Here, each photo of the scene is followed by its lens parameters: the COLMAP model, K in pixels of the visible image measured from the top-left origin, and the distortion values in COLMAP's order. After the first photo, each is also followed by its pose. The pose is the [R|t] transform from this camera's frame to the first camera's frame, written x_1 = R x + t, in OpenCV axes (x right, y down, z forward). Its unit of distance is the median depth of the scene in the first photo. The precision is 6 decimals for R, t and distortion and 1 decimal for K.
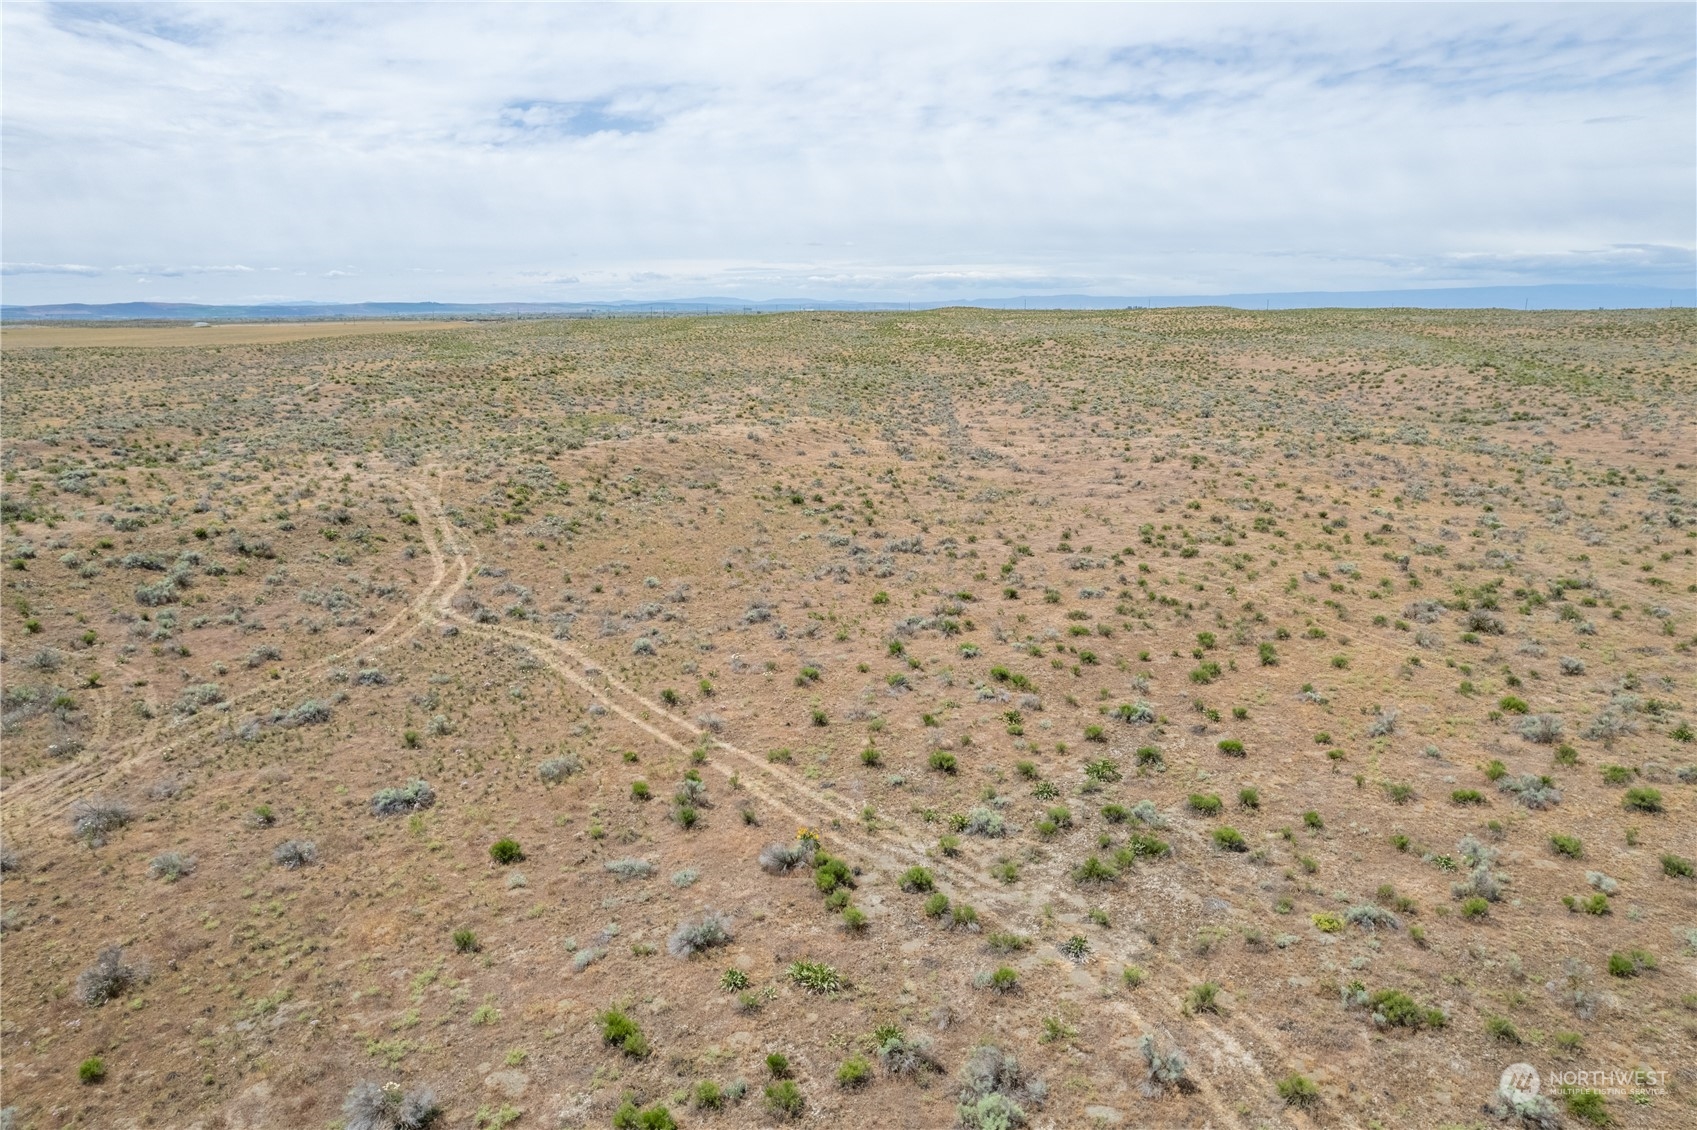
lens RADIAL K [[1145.6, 0, 853.8], [0, 1145.6, 481.9], [0, 0, 1]] dist [-0.082510, 0.096030]
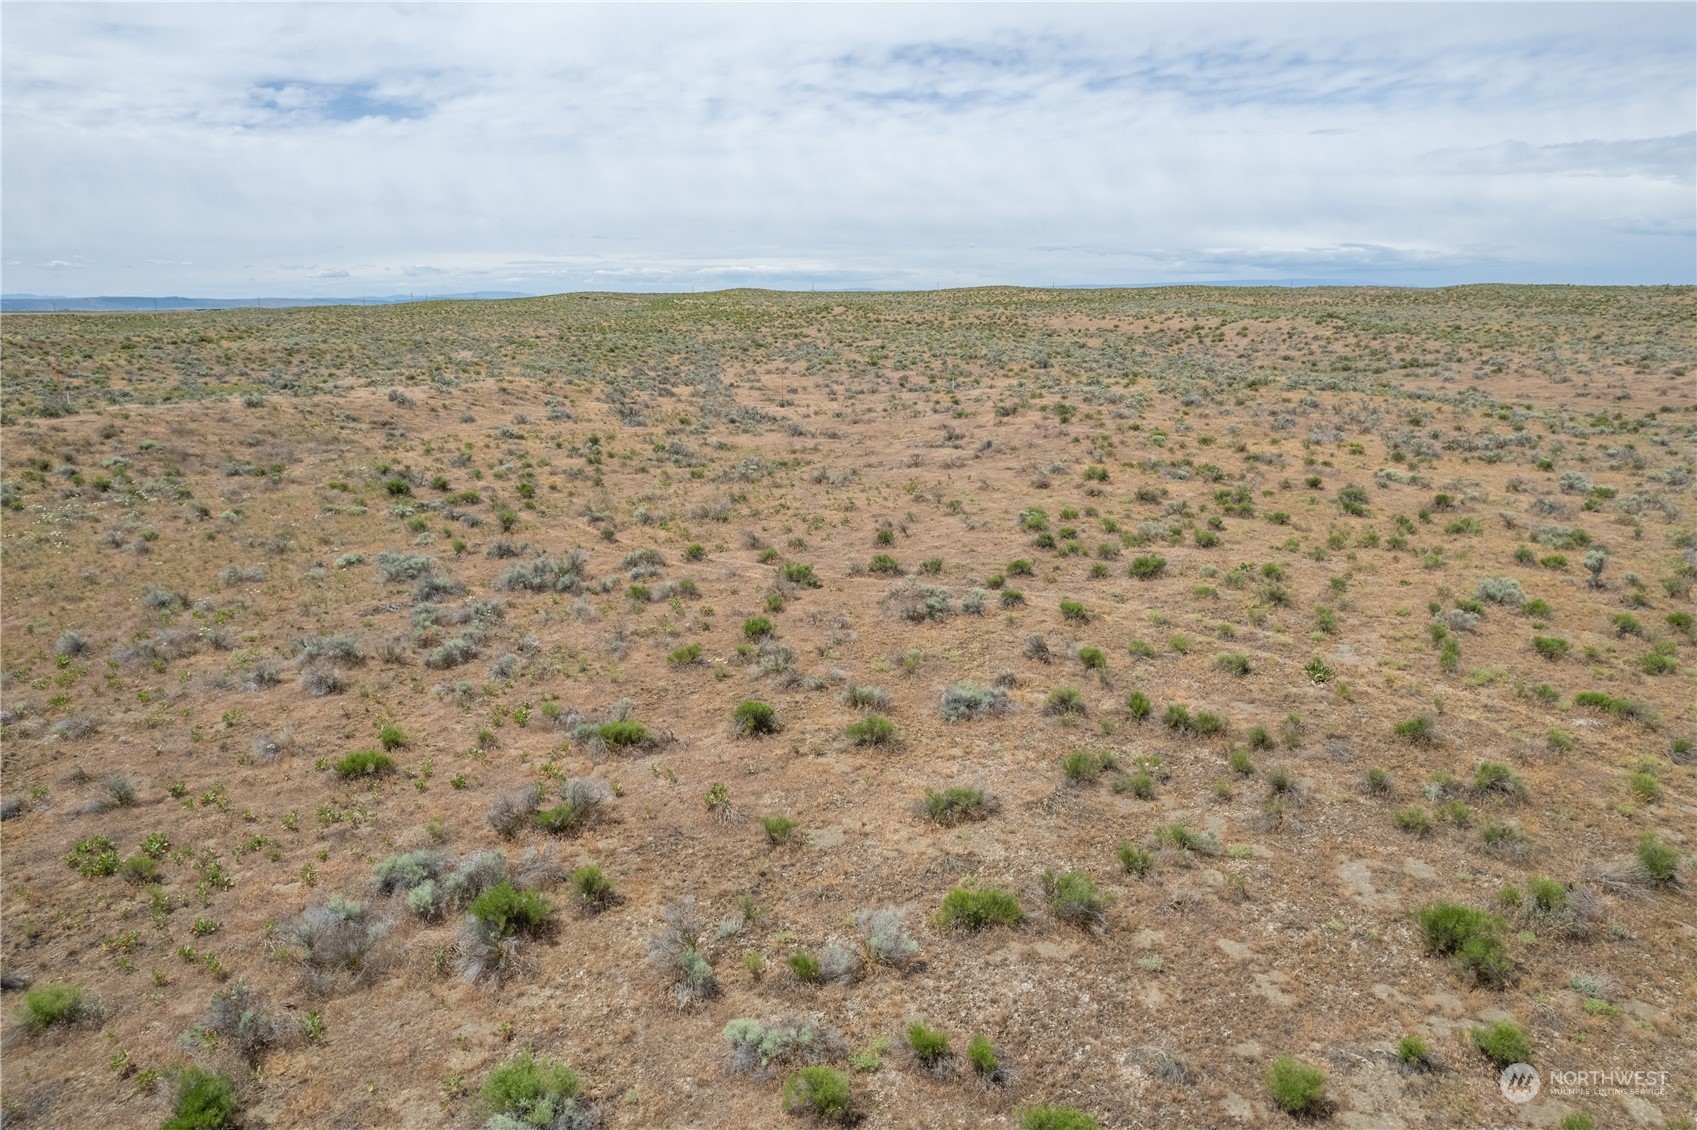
lens RADIAL K [[1126.4, 0, 865.6], [0, 1126.4, 516.8], [0, 0, 1]] dist [-0.092374, 0.103924]
pose [[0.981642, -0.036634, 0.187183, 0.034199], [0.029647, 0.998760, 0.039995, 0.007314], [-0.188416, -0.033711, 0.981511, 0.206832]]
